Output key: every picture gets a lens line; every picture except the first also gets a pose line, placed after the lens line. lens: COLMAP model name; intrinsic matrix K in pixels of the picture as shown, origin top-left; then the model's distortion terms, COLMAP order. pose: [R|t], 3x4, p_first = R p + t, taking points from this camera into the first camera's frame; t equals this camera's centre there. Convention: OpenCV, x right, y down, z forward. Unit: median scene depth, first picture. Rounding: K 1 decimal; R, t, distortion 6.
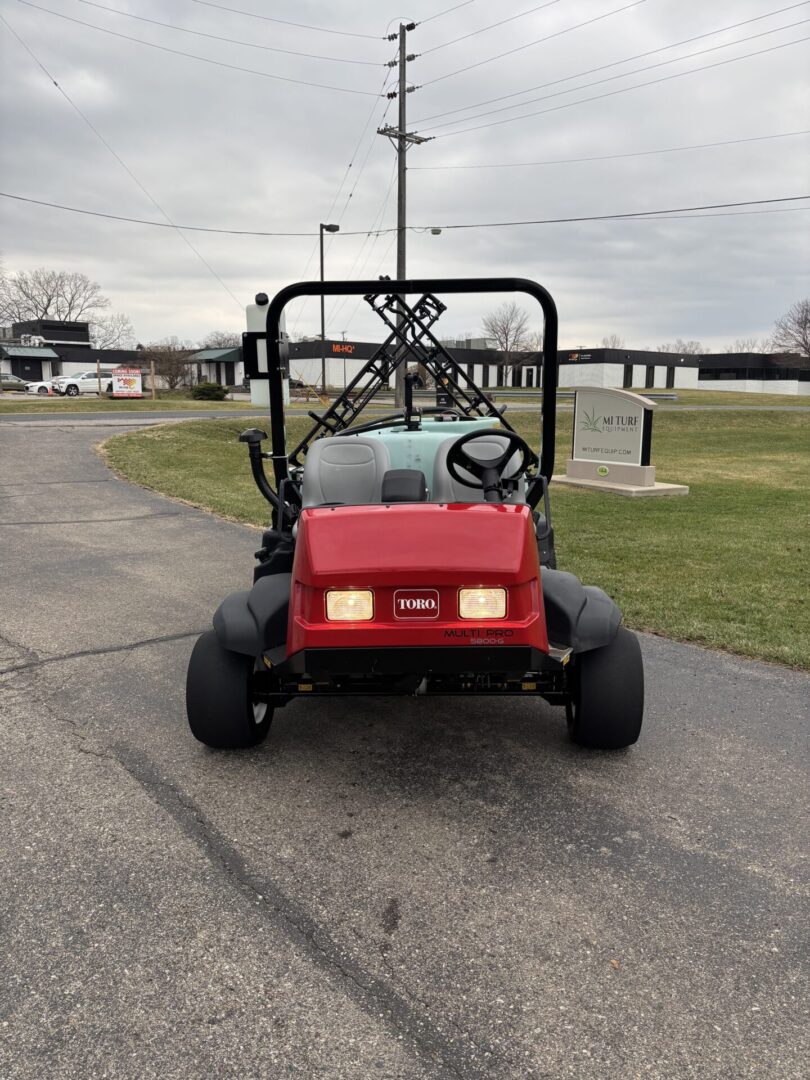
lens RADIAL K [[810.6, 0, 404.6], [0, 810.6, 521.0], [0, 0, 1]] dist [0.064783, -0.078852]
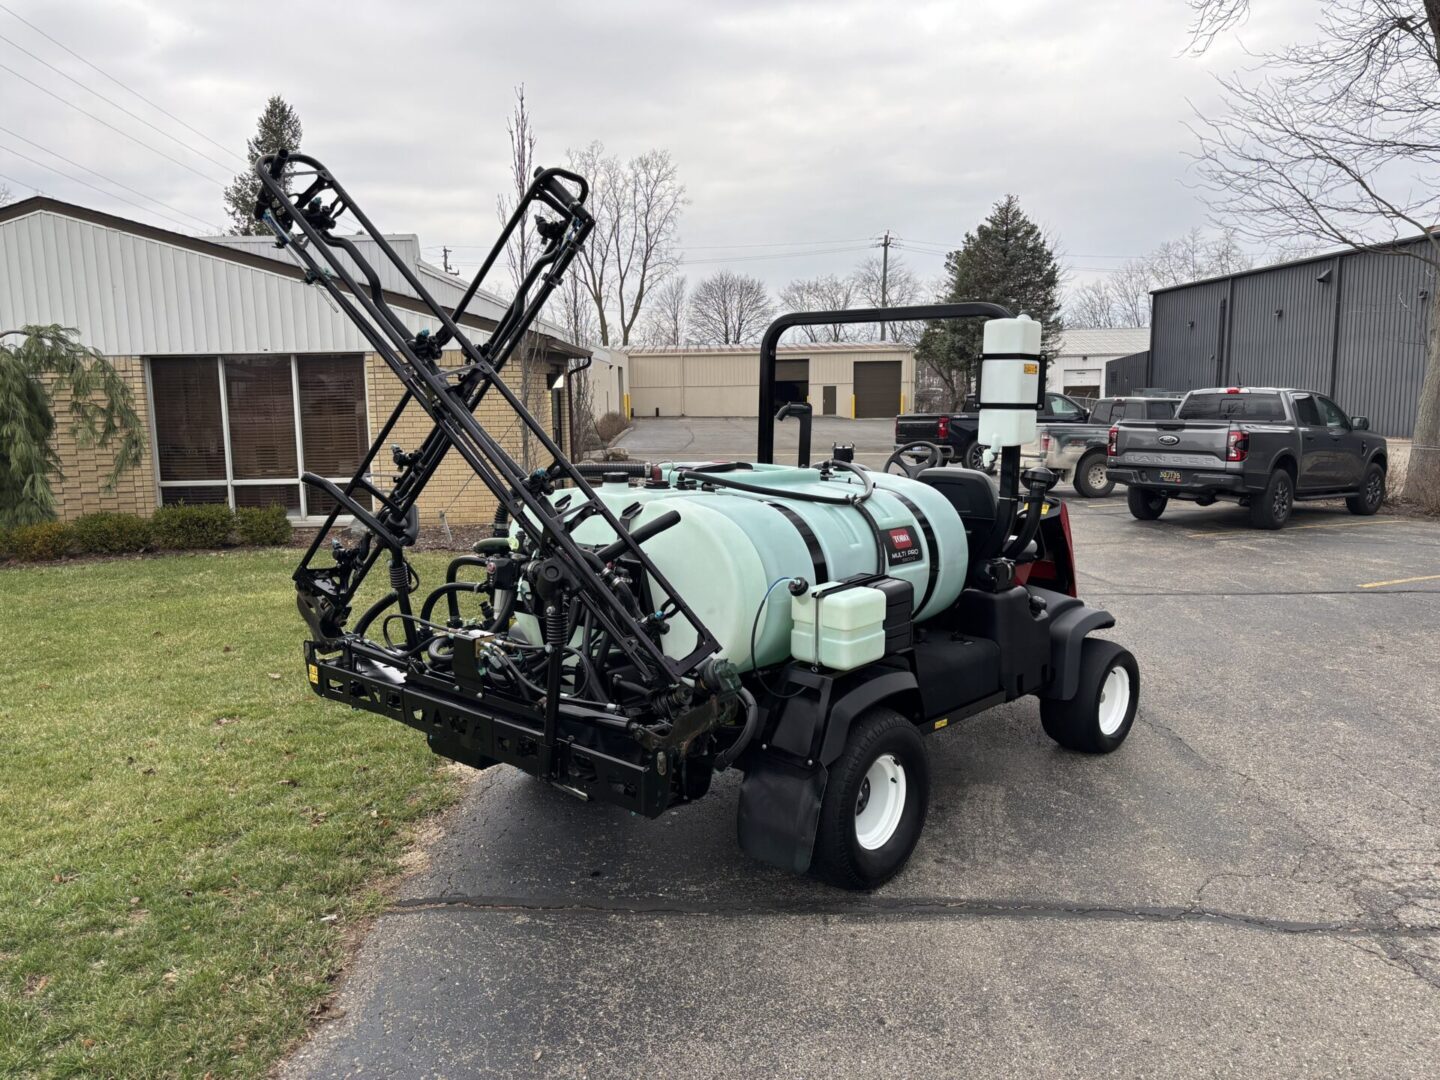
lens RADIAL K [[1080.8, 0, 701.6], [0, 1080.8, 541.1], [0, 0, 1]] dist [0.064783, -0.078852]
pose [[-0.742173, -0.074501, 0.666054, -0.585915], [0.128259, 0.959646, 0.250257, -0.313269], [-0.657821, 0.271161, -0.702668, 1.743507]]
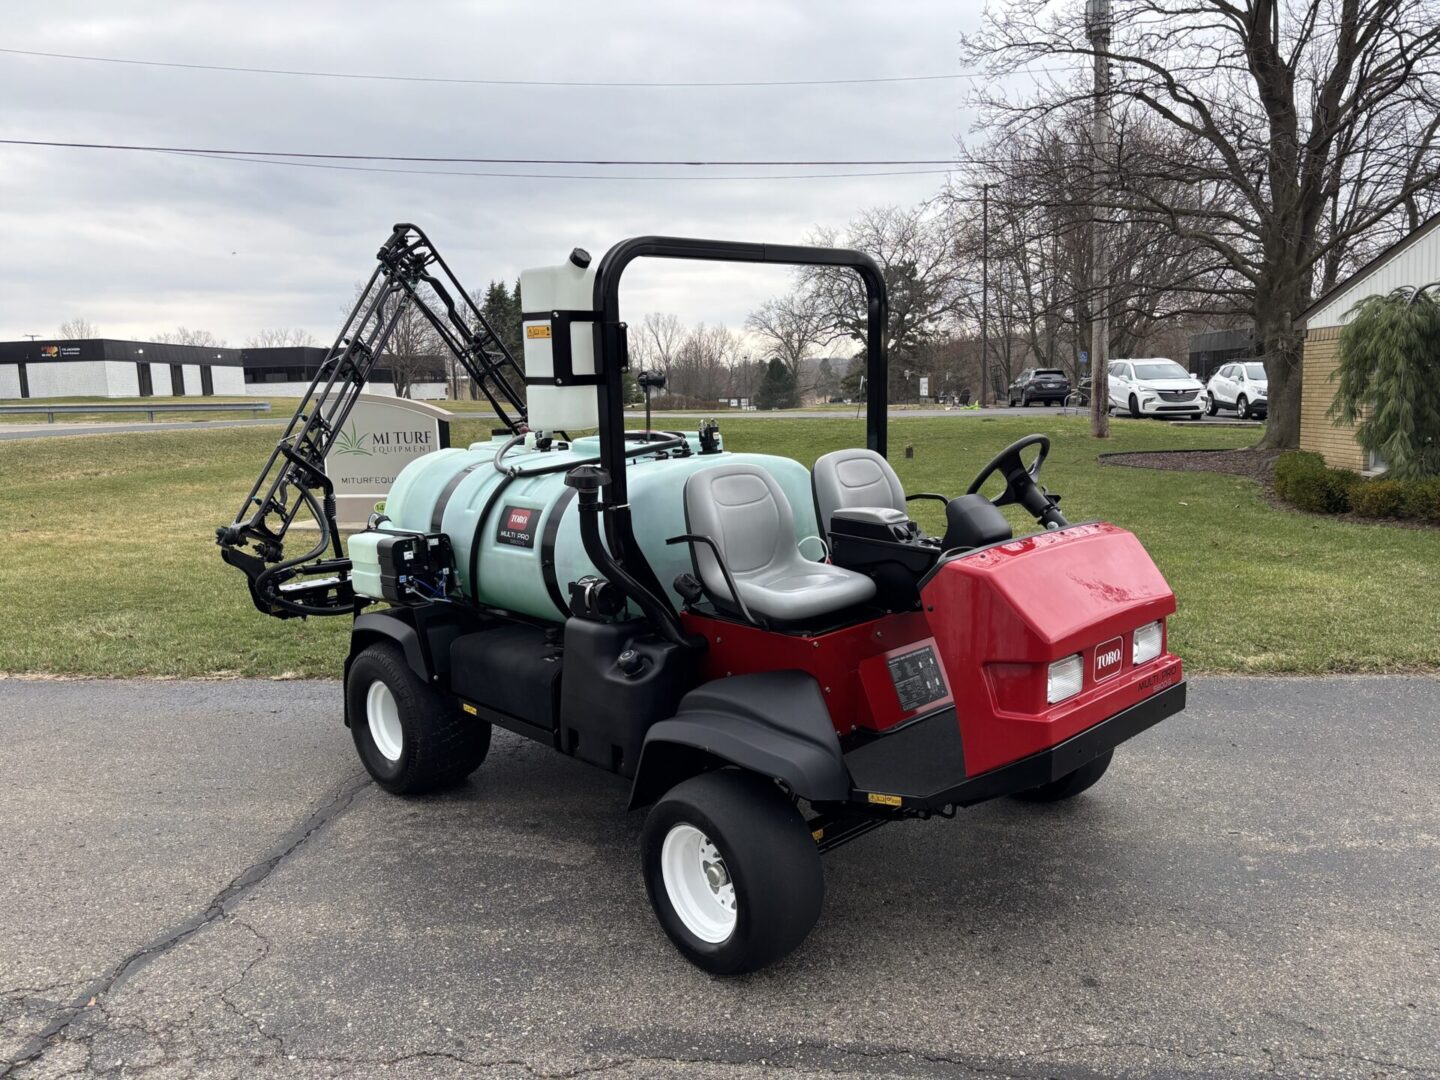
lens RADIAL K [[1081.9, 0, 700.1], [0, 1081.9, 533.6], [0, 0, 1]] dist [0.056064, -0.058741]
pose [[0.722870, -0.116151, 0.681152, -0.588303], [0.138948, 0.990069, 0.021369, -0.057426], [-0.676869, 0.079197, 0.731830, 0.291355]]
